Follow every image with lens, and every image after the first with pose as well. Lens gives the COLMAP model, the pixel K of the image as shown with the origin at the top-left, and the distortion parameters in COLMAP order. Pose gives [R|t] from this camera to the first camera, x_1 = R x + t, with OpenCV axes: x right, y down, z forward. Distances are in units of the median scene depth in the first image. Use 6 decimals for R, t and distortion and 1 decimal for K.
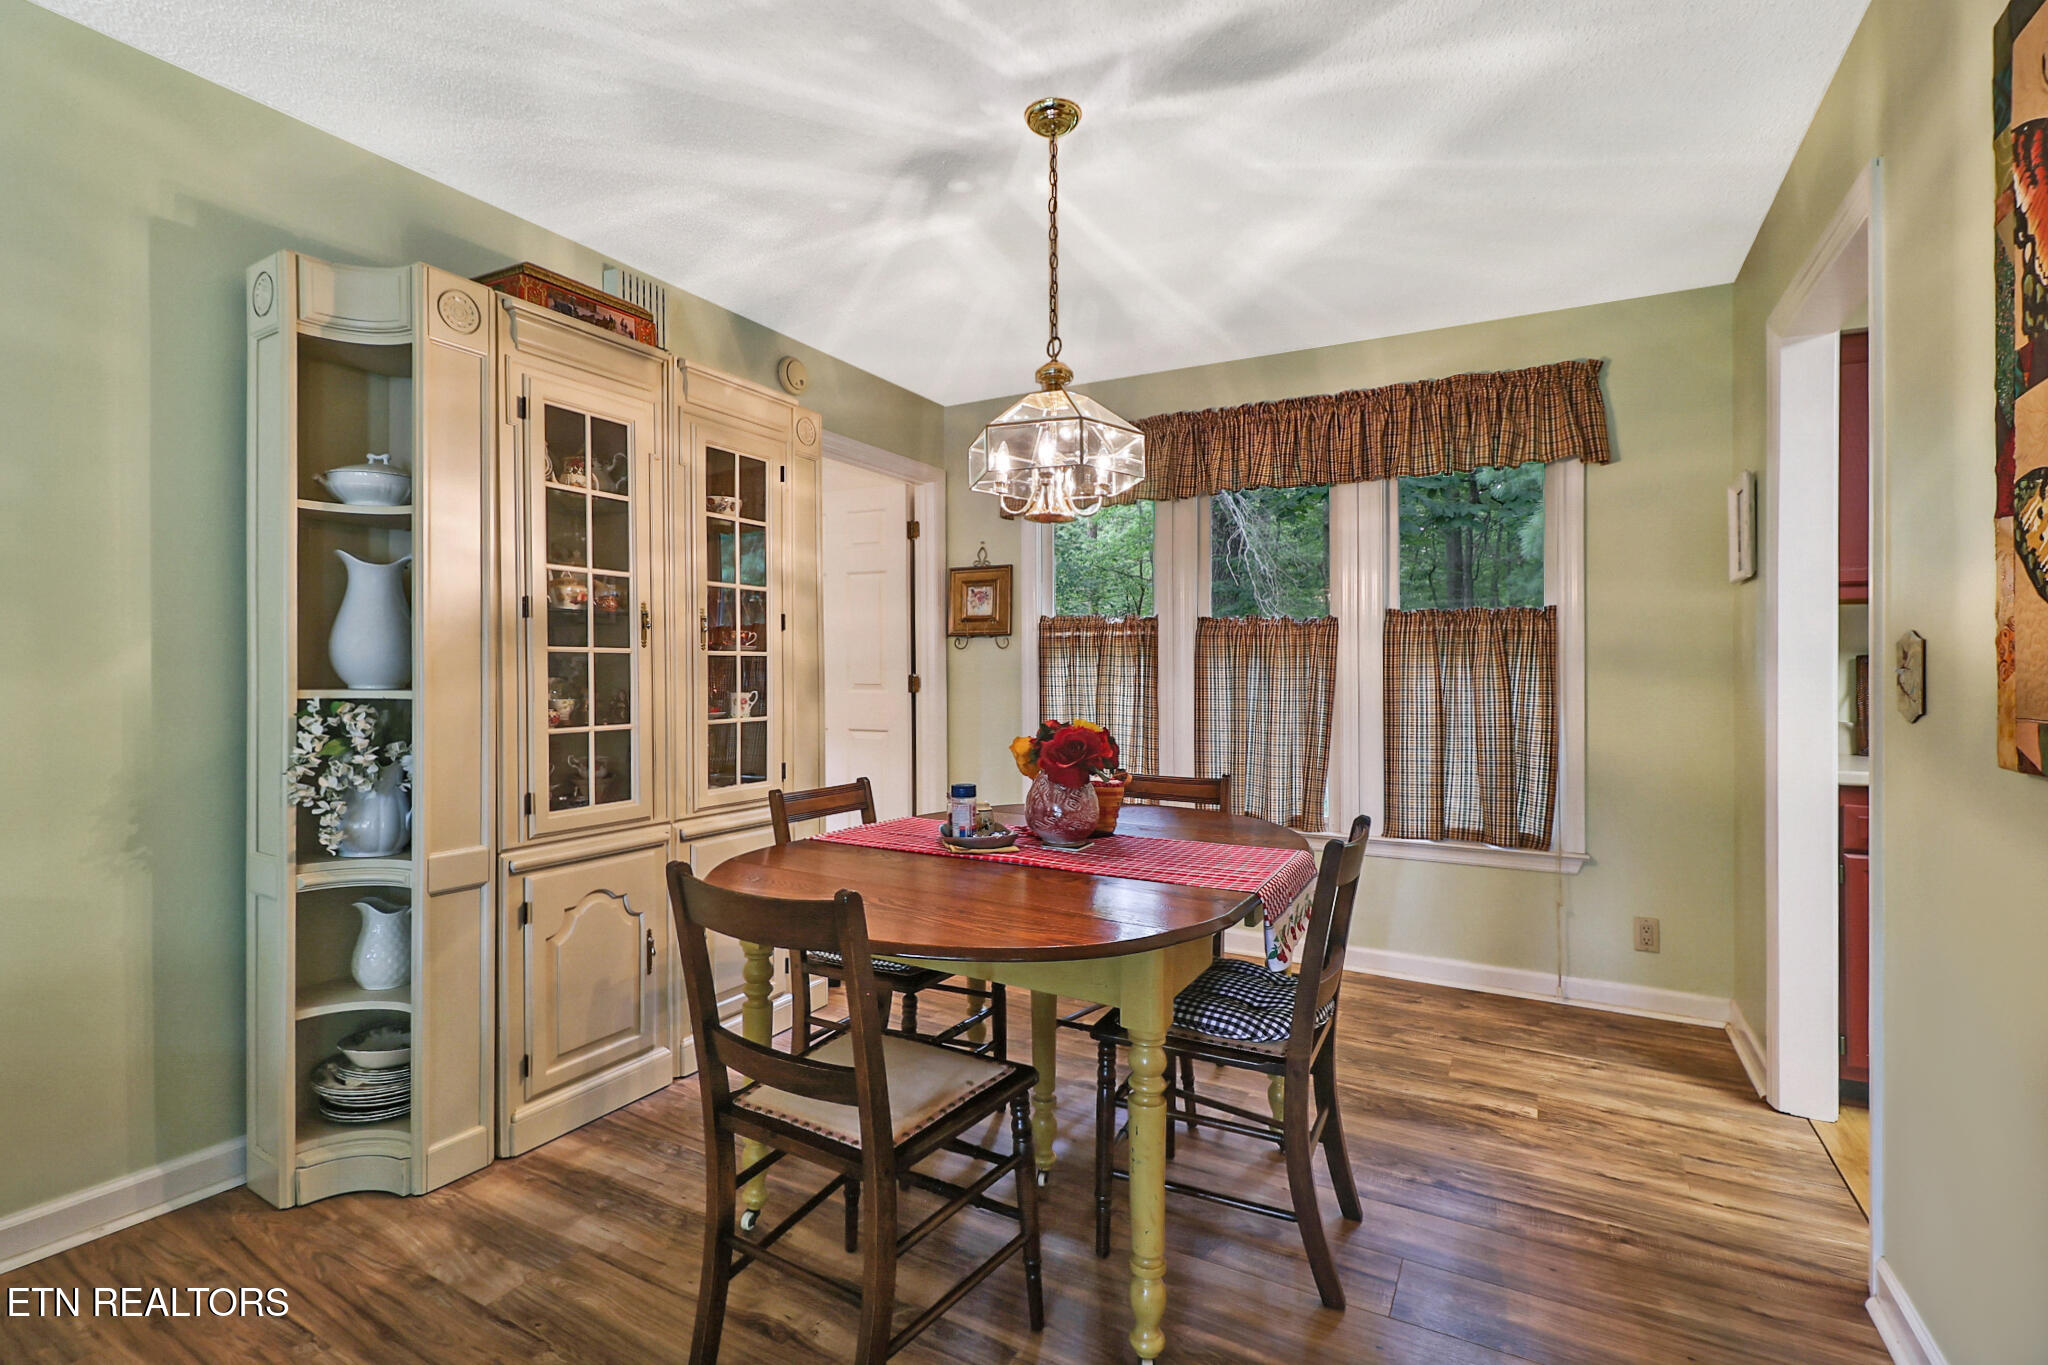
lens RADIAL K [[933.9, 0, 1005.9], [0, 933.9, 672.5], [0, 0, 1]] dist [0.003645, -0.015542]
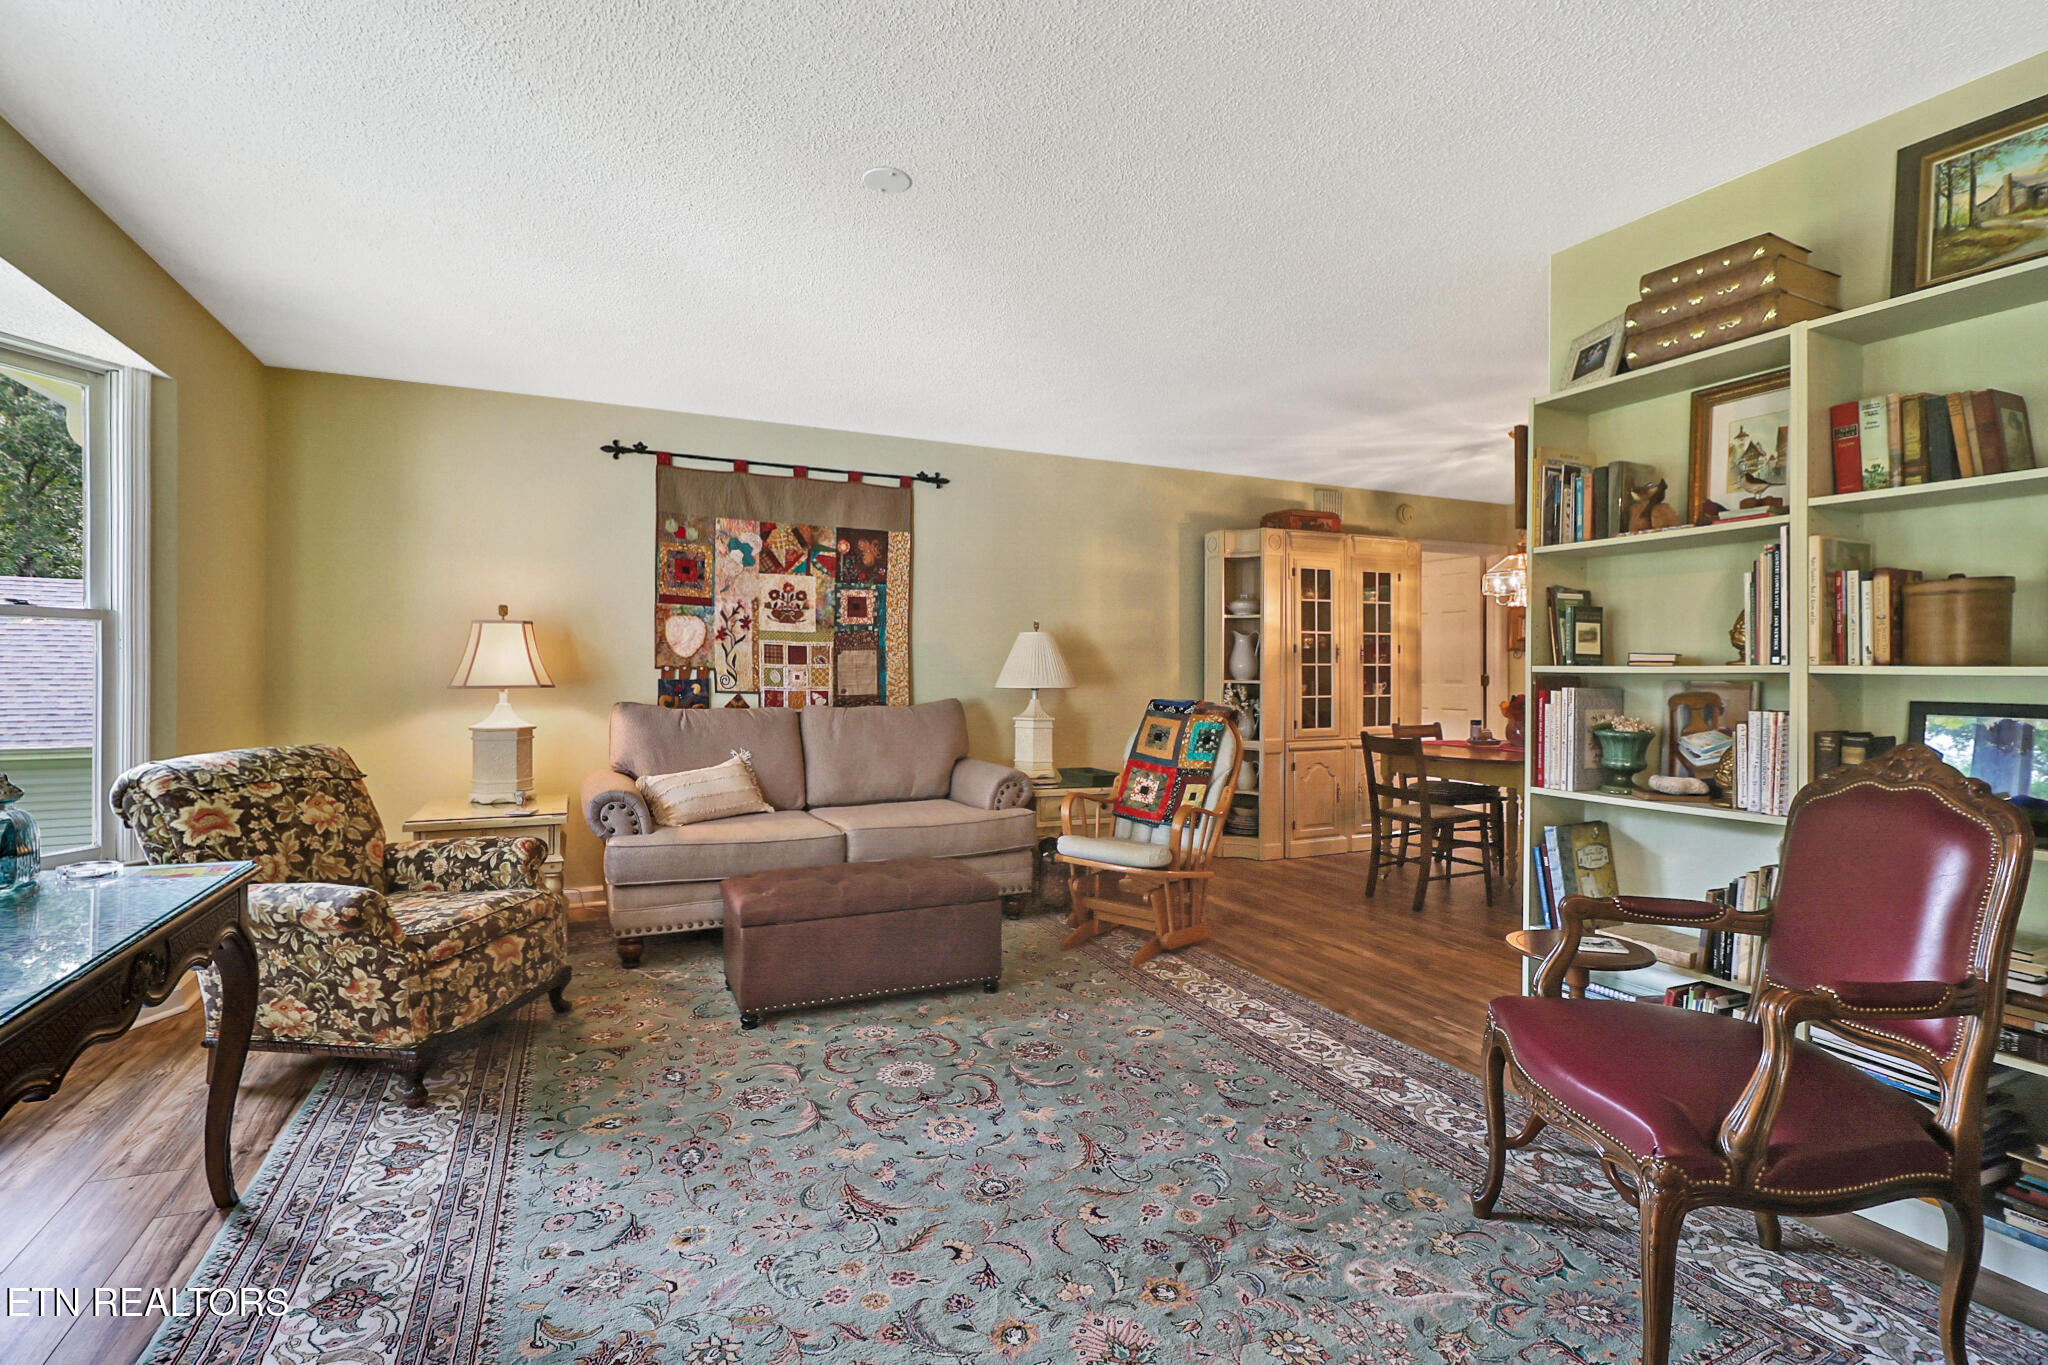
lens RADIAL K [[969.1, 0, 1032.5], [0, 969.1, 689.9], [0, 0, 1]] dist [0.002158, 0.000035]
pose [[0.822724, 0.008149, -0.568383, 0.359864], [0.002046, 0.999848, 0.017296, -0.003054], [0.568437, -0.015392, 0.822583, -1.405092]]
